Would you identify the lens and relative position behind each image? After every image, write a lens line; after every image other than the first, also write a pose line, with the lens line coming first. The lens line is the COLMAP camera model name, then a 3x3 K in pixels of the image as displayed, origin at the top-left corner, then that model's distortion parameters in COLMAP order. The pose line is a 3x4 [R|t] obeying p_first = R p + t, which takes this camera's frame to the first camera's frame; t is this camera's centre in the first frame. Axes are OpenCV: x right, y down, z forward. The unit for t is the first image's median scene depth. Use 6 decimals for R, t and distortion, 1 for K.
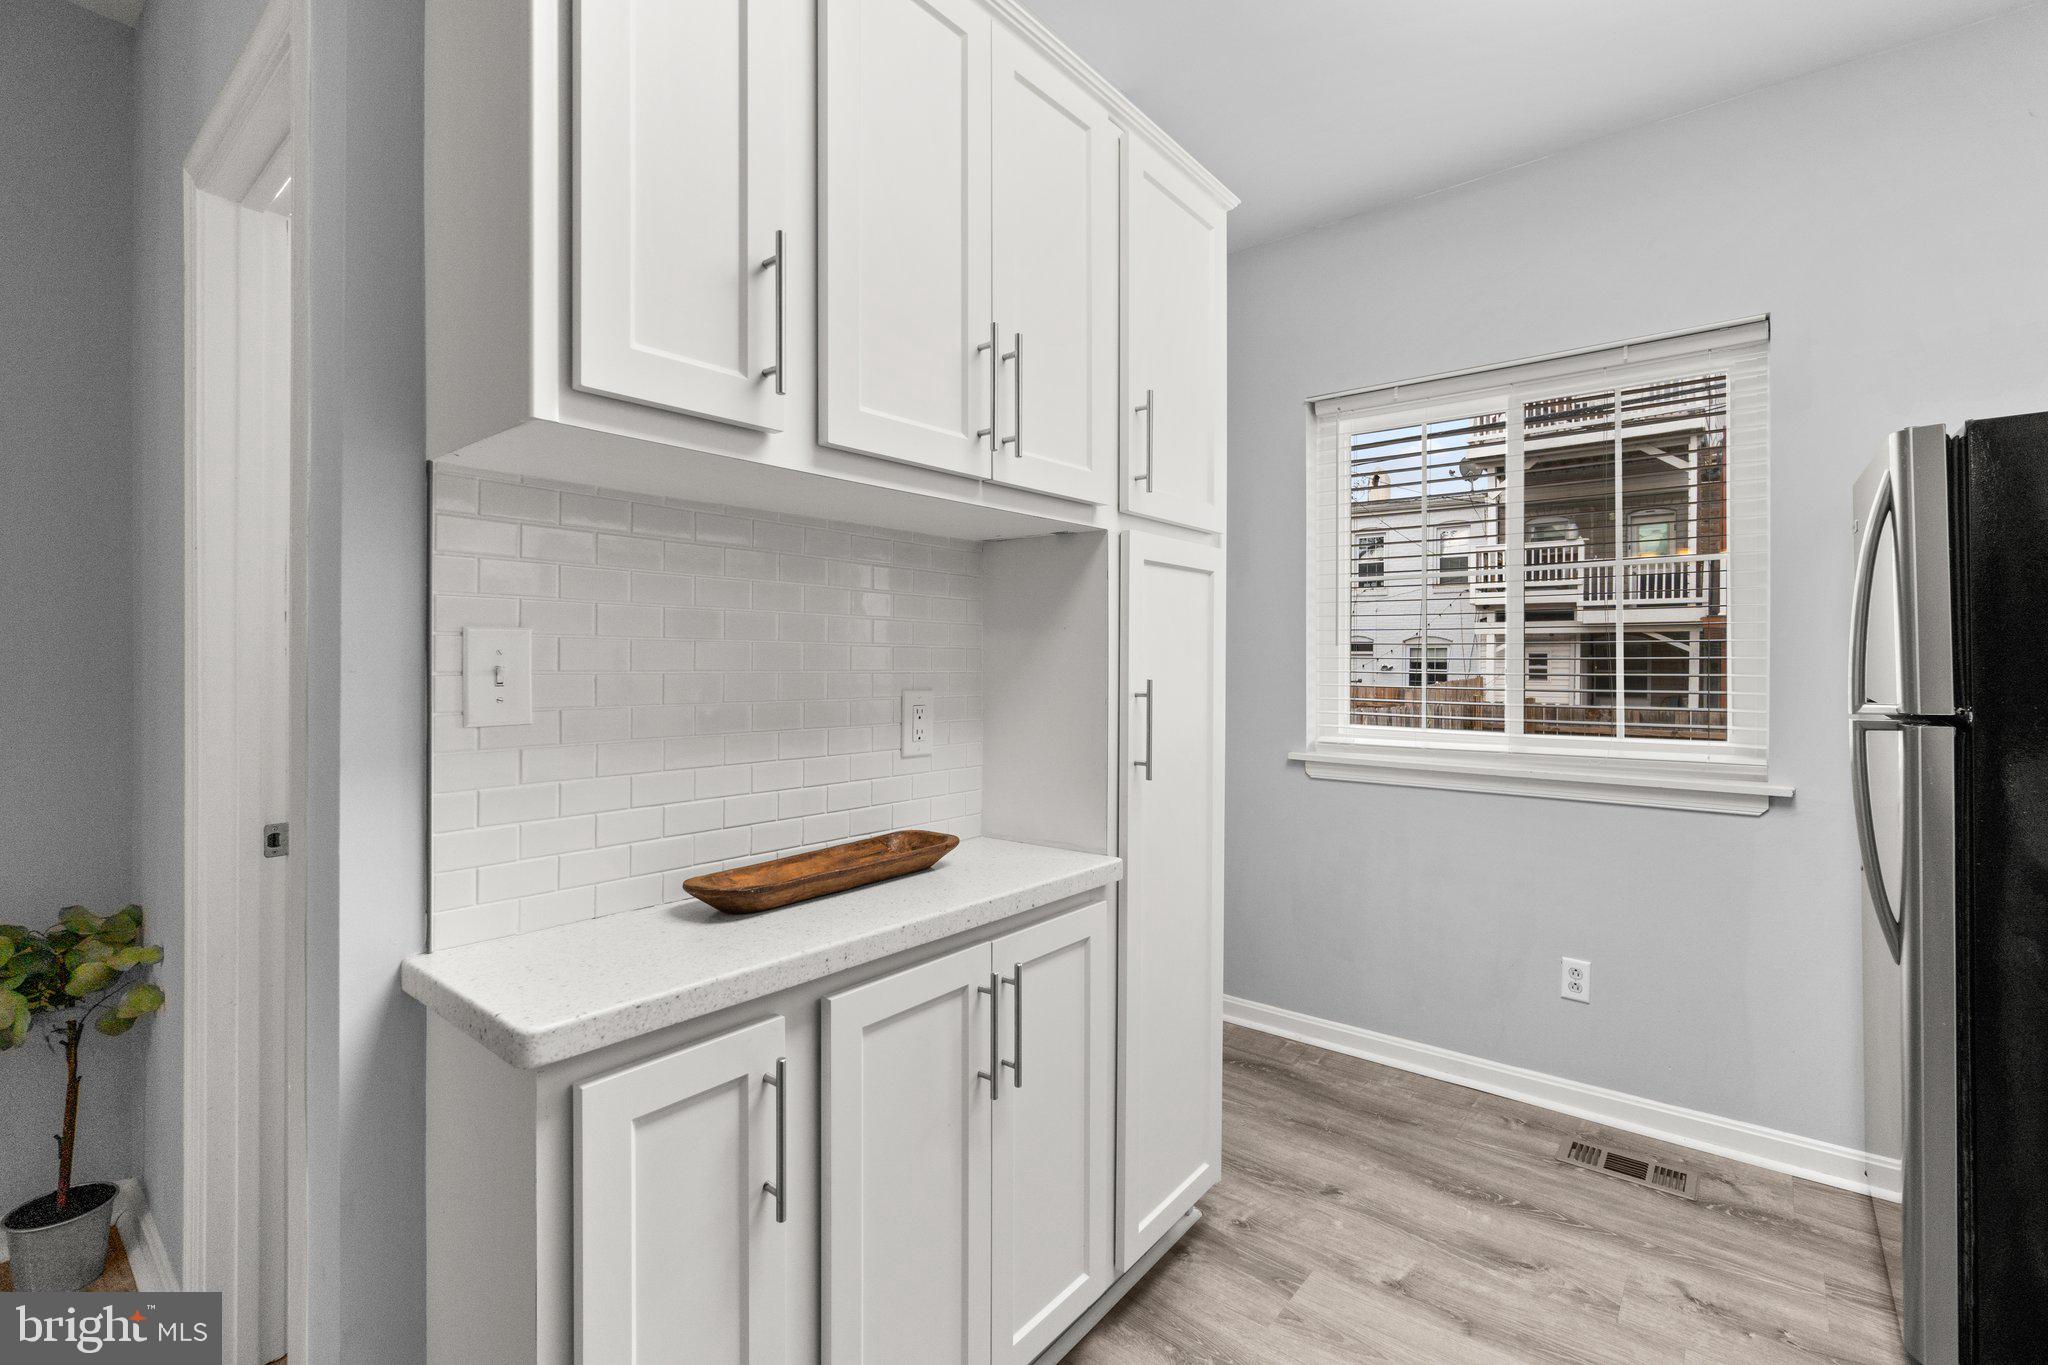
lens RADIAL K [[910.0, 0, 1021.9], [0, 910.0, 662.3], [0, 0, 1]] dist [0.001928, 0.000352]
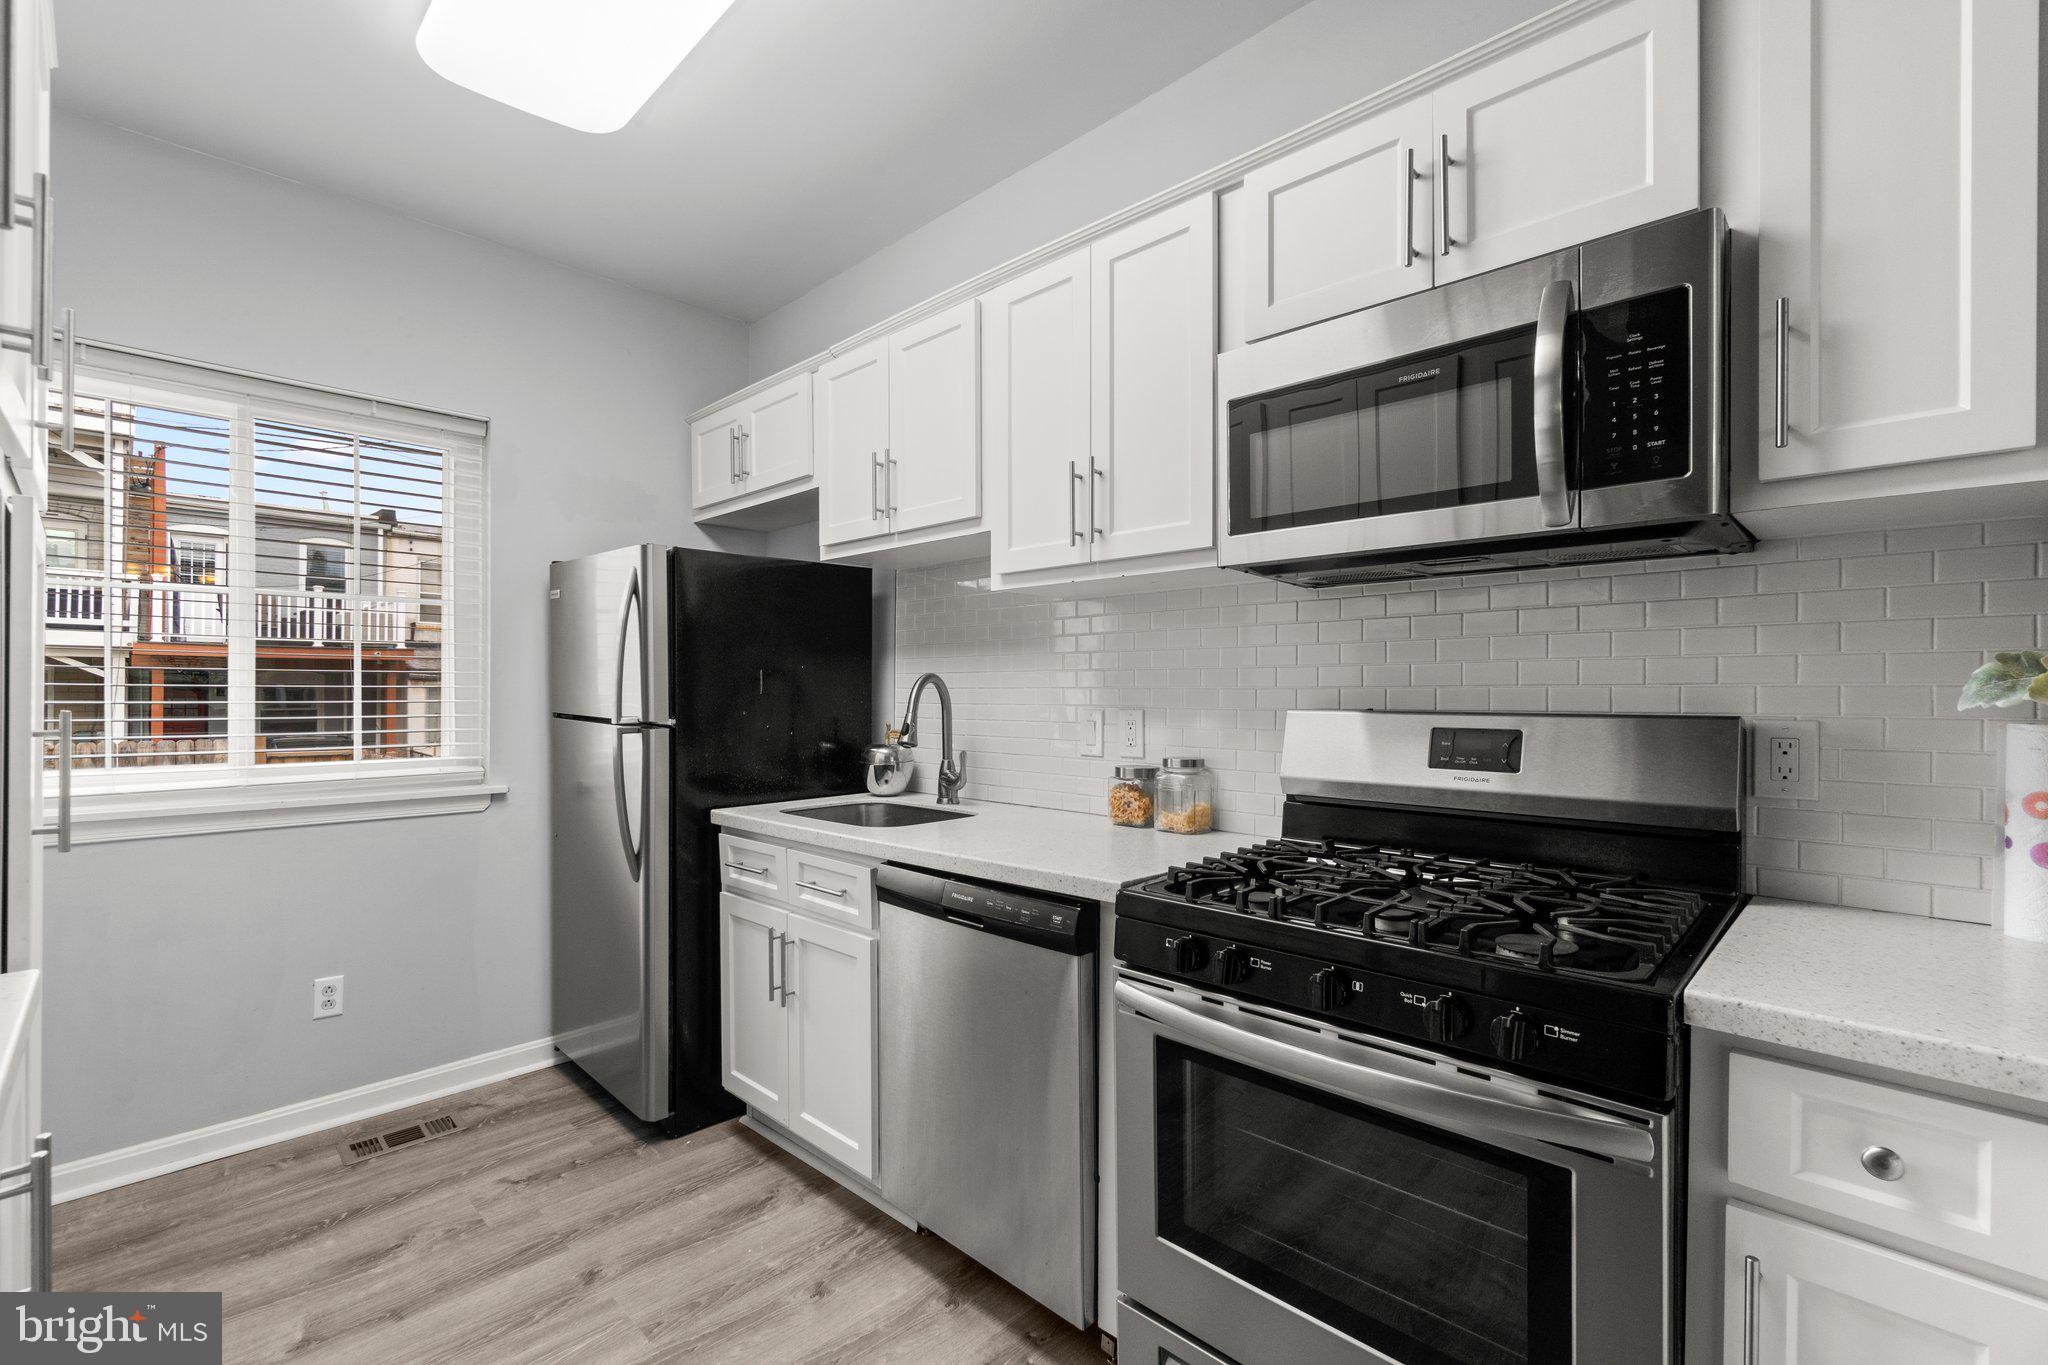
lens RADIAL K [[910.0, 0, 1019.8], [0, 910.0, 692.4], [0, 0, 1]] dist [0.001928, 0.000352]
pose [[0.082327, 0.002226, 0.996603, -0.393300], [-0.001907, 0.999996, -0.002076, 0.004260], [-0.996604, -0.001729, 0.082331, 0.147199]]
